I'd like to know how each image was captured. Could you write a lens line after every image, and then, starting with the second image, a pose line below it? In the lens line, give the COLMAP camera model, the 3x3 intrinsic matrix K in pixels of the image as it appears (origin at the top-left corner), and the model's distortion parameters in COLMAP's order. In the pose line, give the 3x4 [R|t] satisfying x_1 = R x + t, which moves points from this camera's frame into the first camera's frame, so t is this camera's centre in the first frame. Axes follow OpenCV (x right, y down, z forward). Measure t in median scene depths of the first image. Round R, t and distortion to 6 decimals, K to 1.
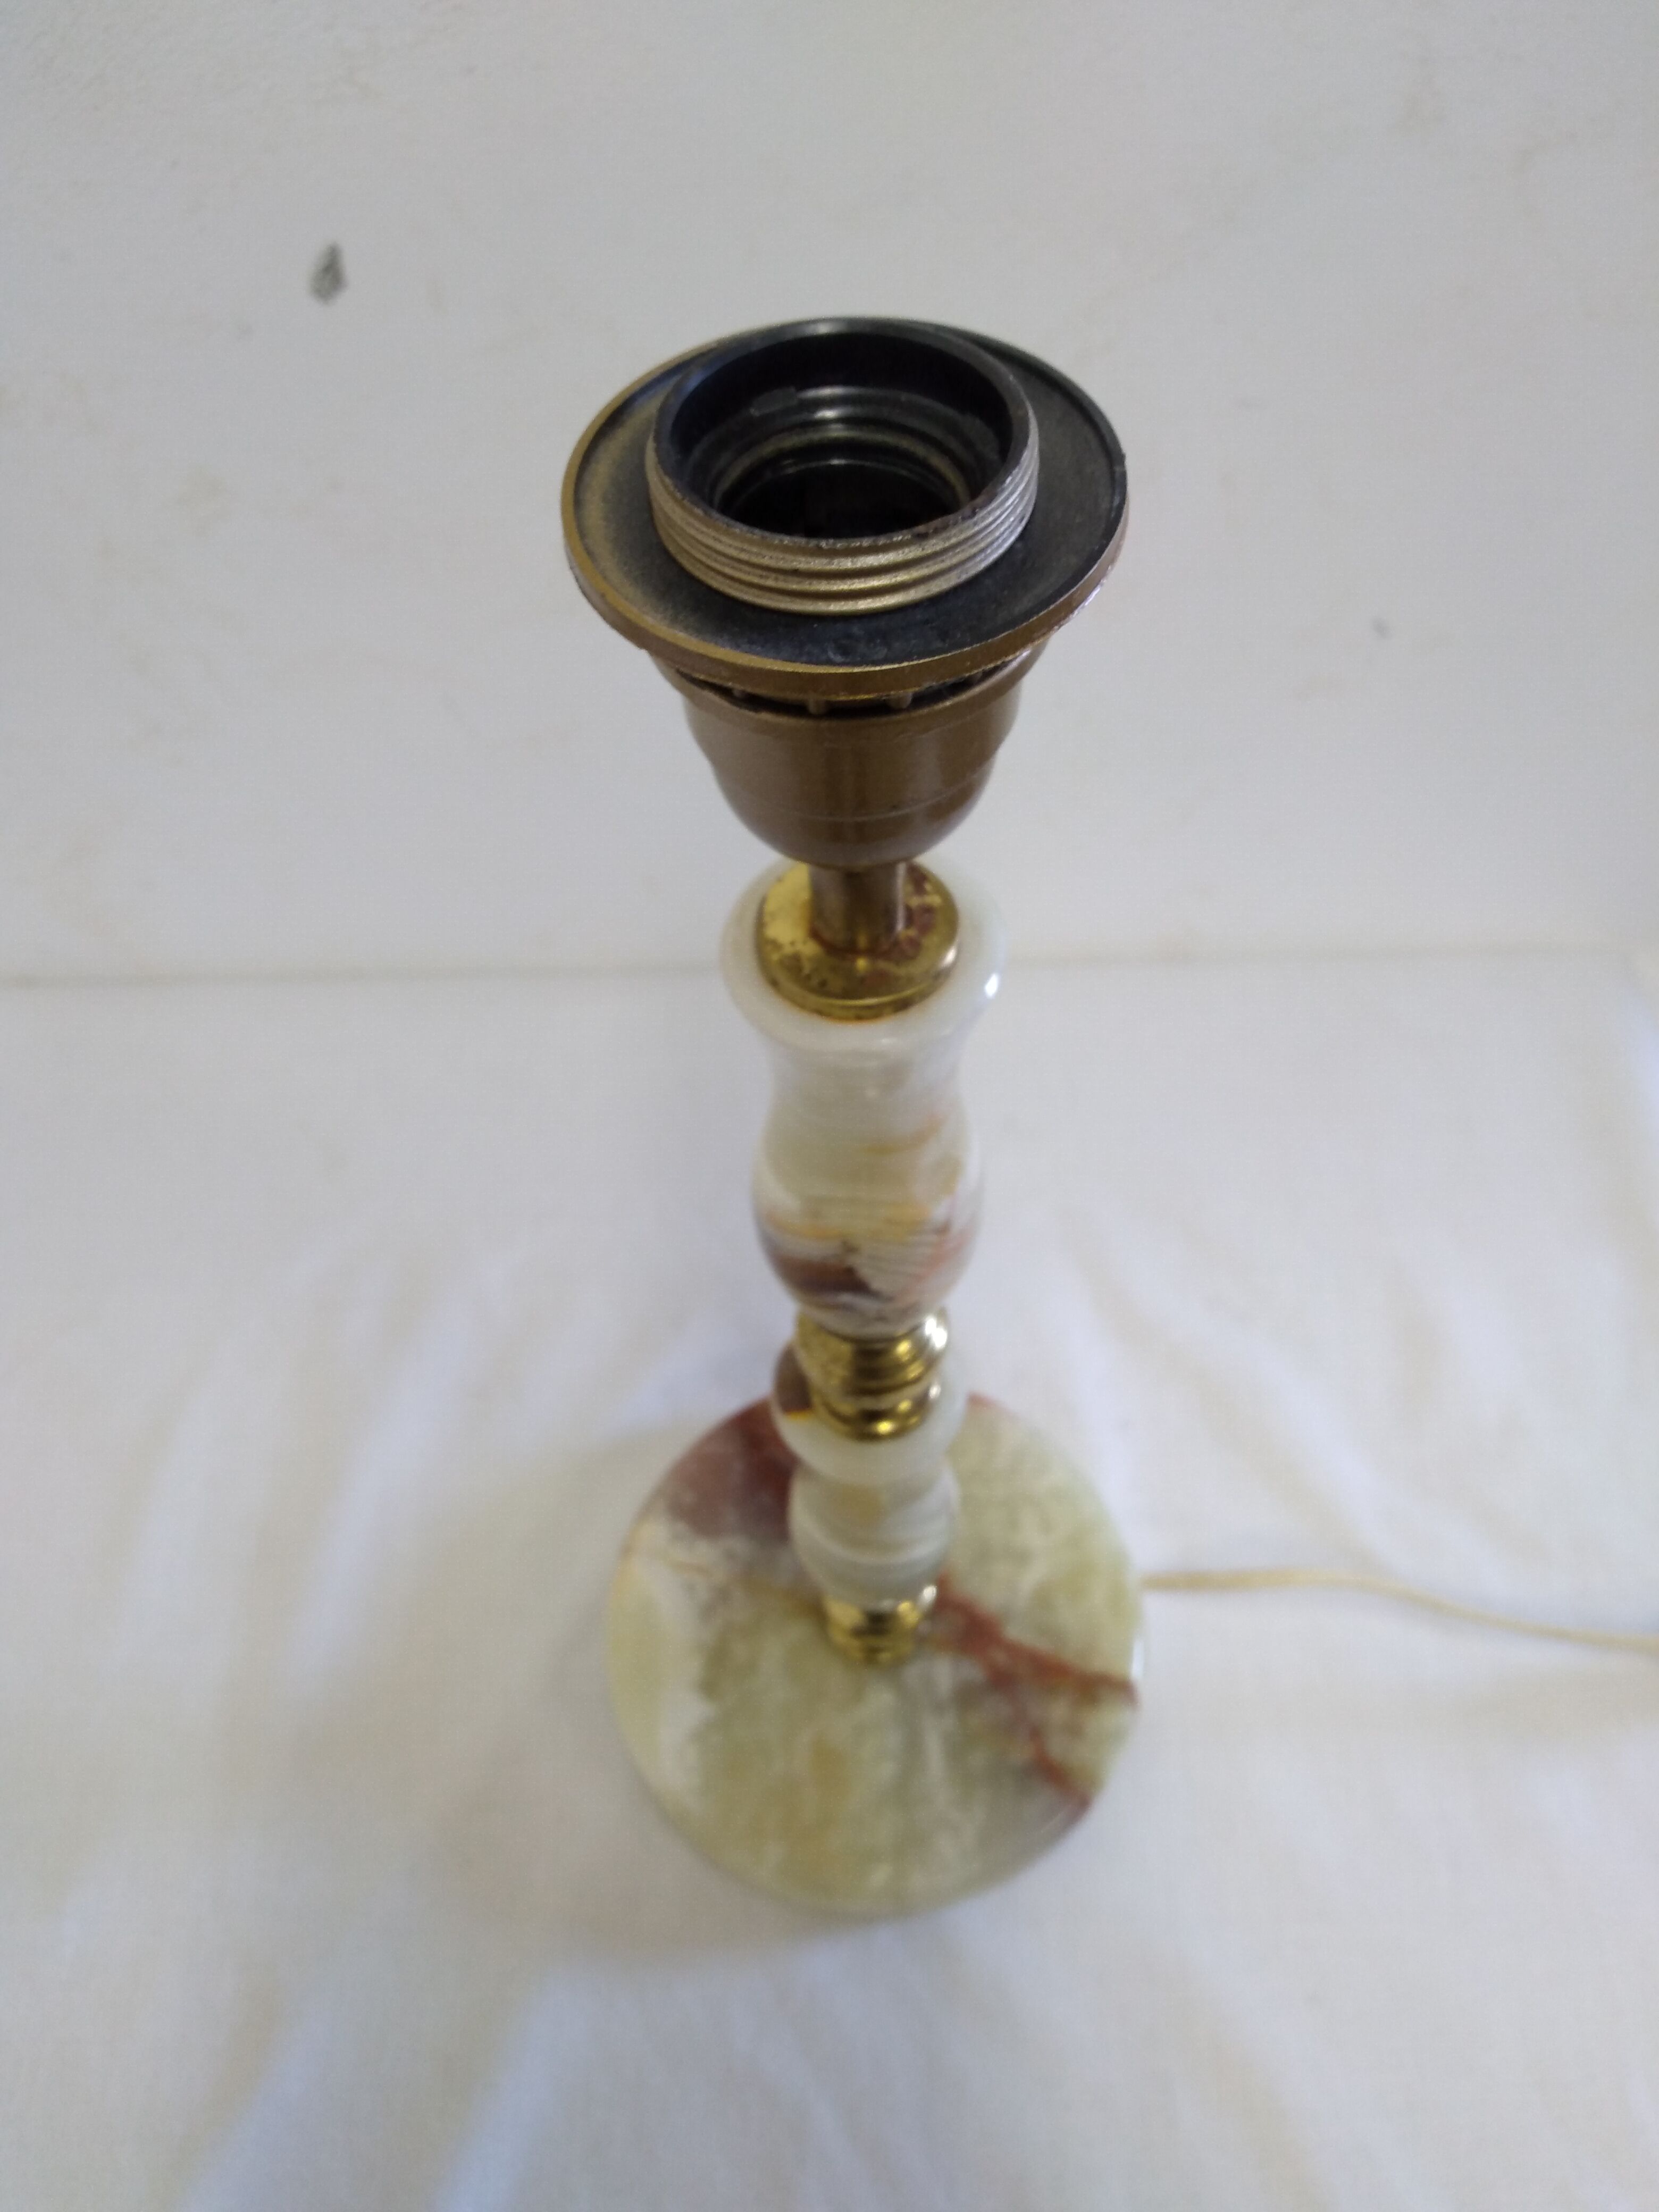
lens RADIAL K [[1814.7, 0, 847.5], [0, 1814.7, 1099.9], [0, 0, 1]] dist [0.007047, -0.100654]
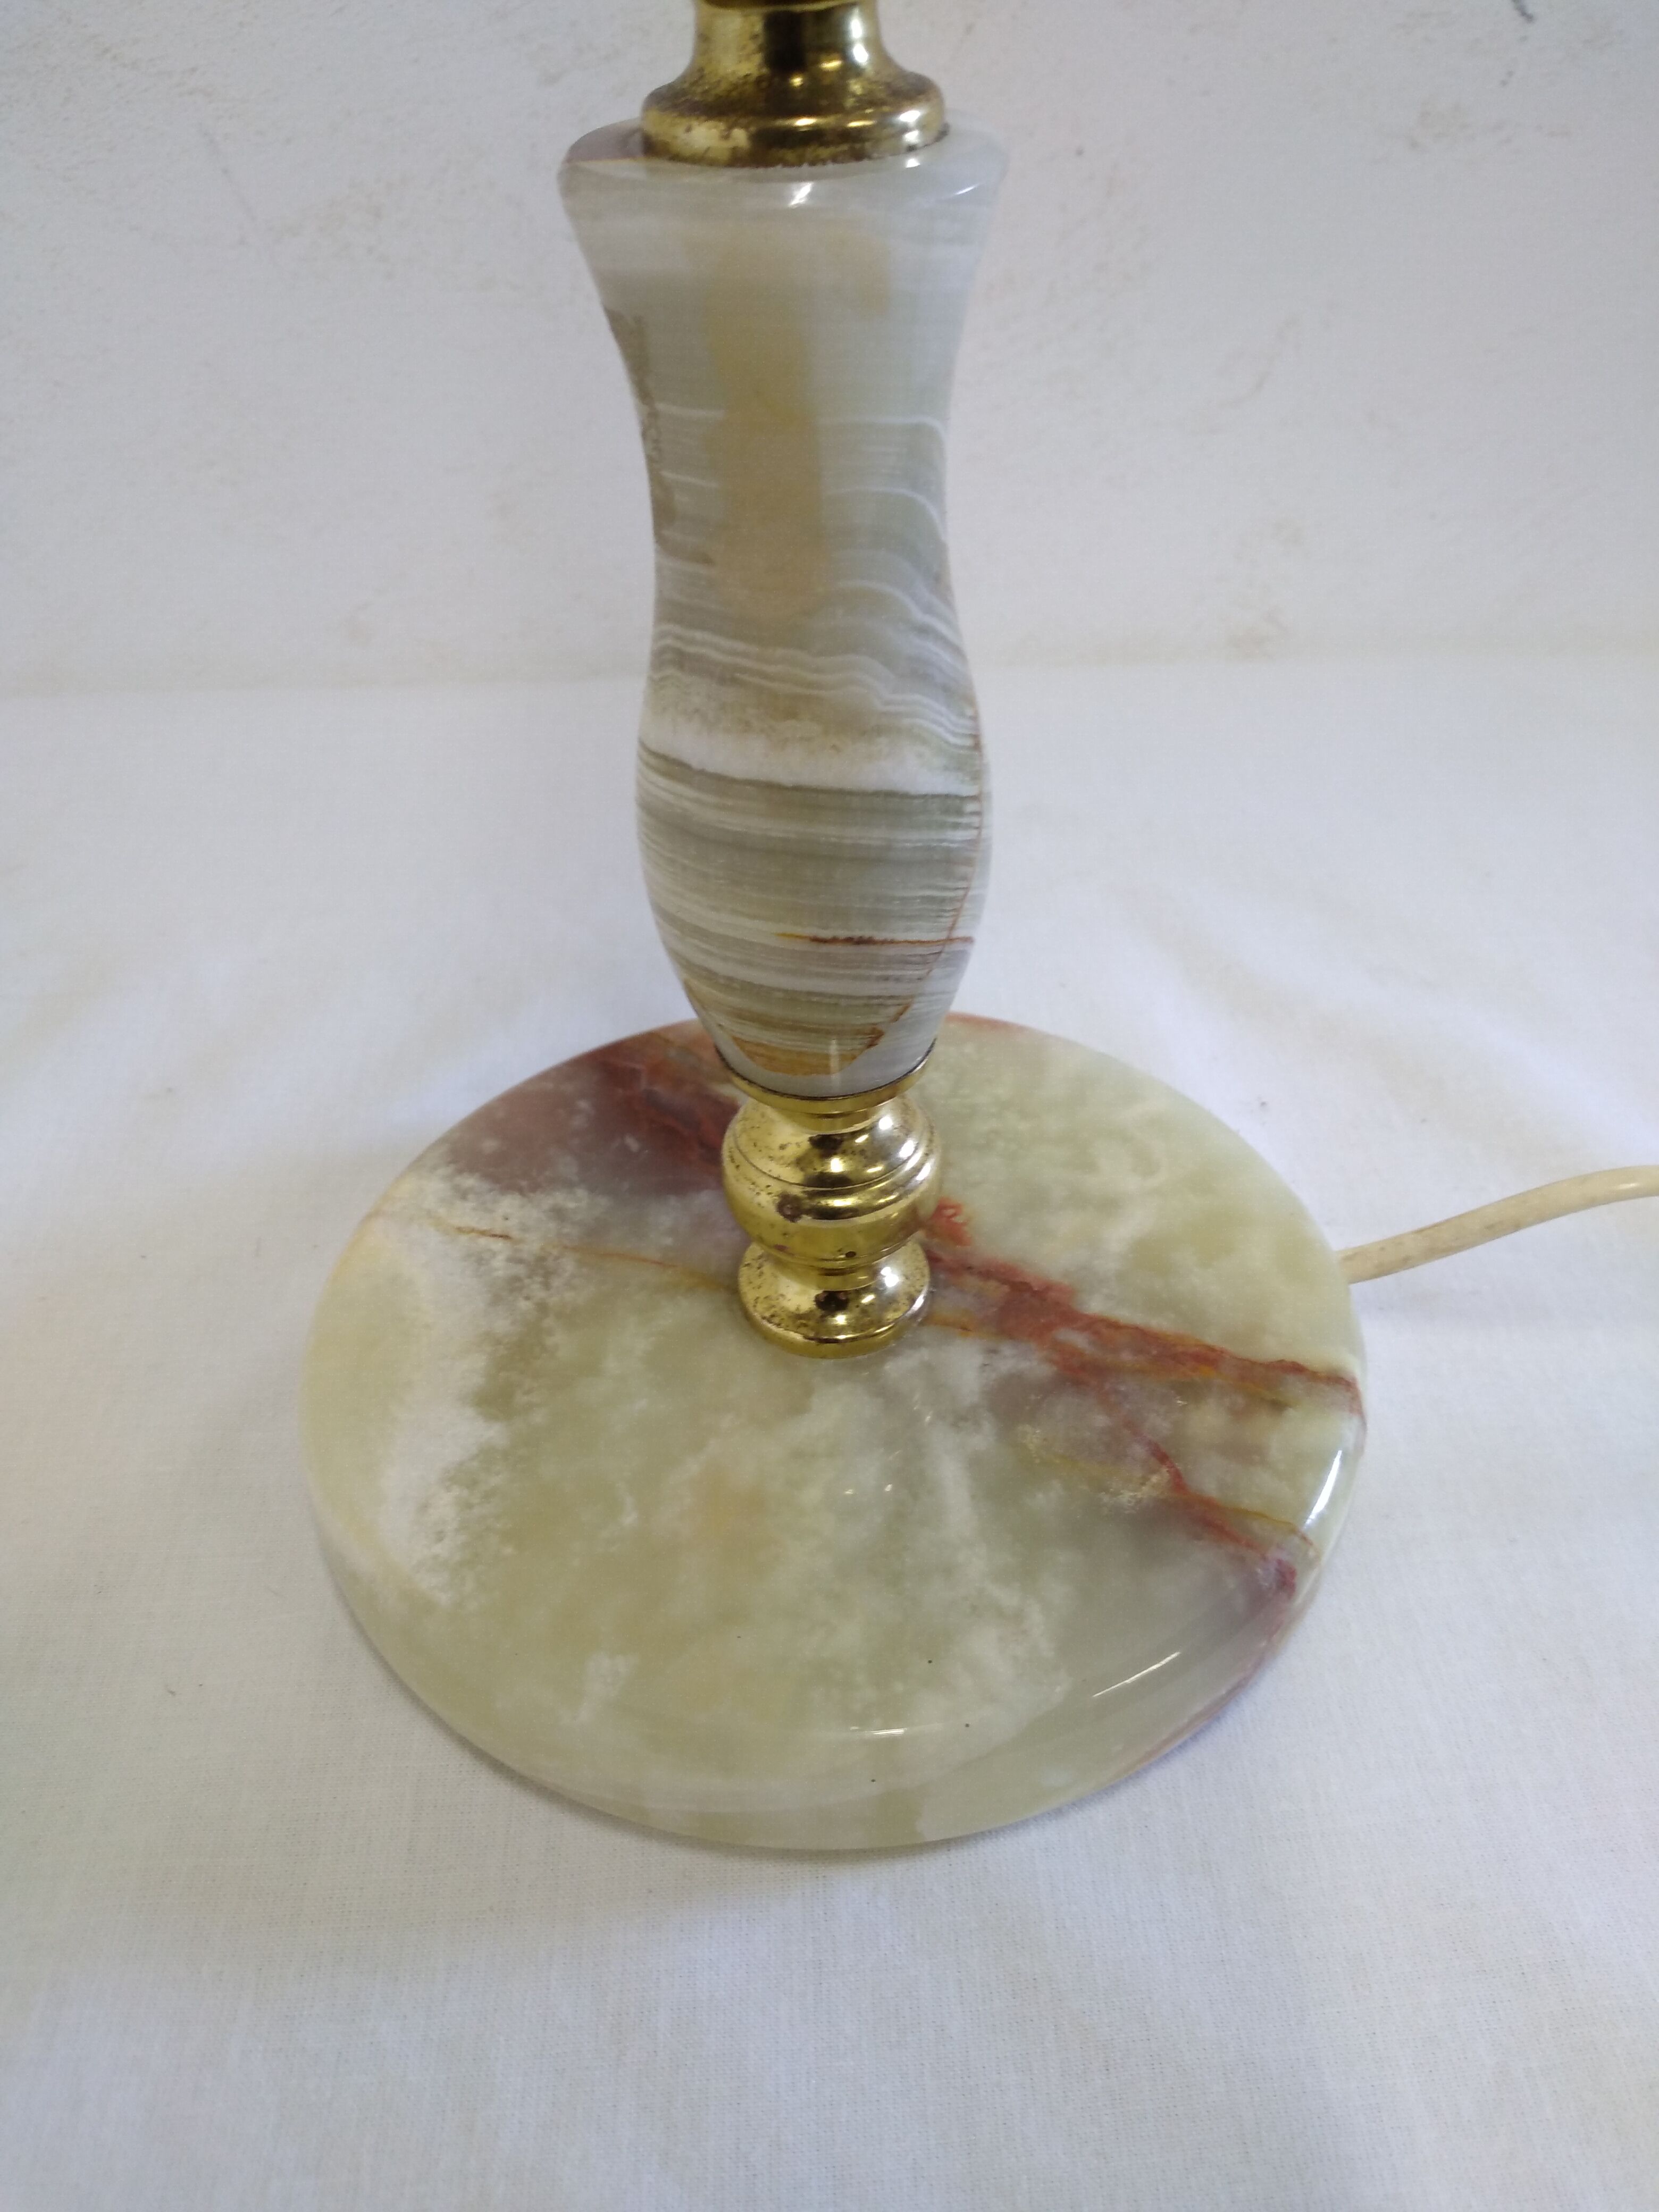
lens RADIAL K [[1811.3, 0, 842.2], [0, 1811.3, 1102.8], [0, 0, 1]] dist [0.118360, -0.001506]
pose [[0.999846, -0.013509, 0.011201, 0.014215], [0.016442, 0.944219, -0.328907, 0.424747], [-0.006133, 0.329040, 0.944296, 0.516509]]
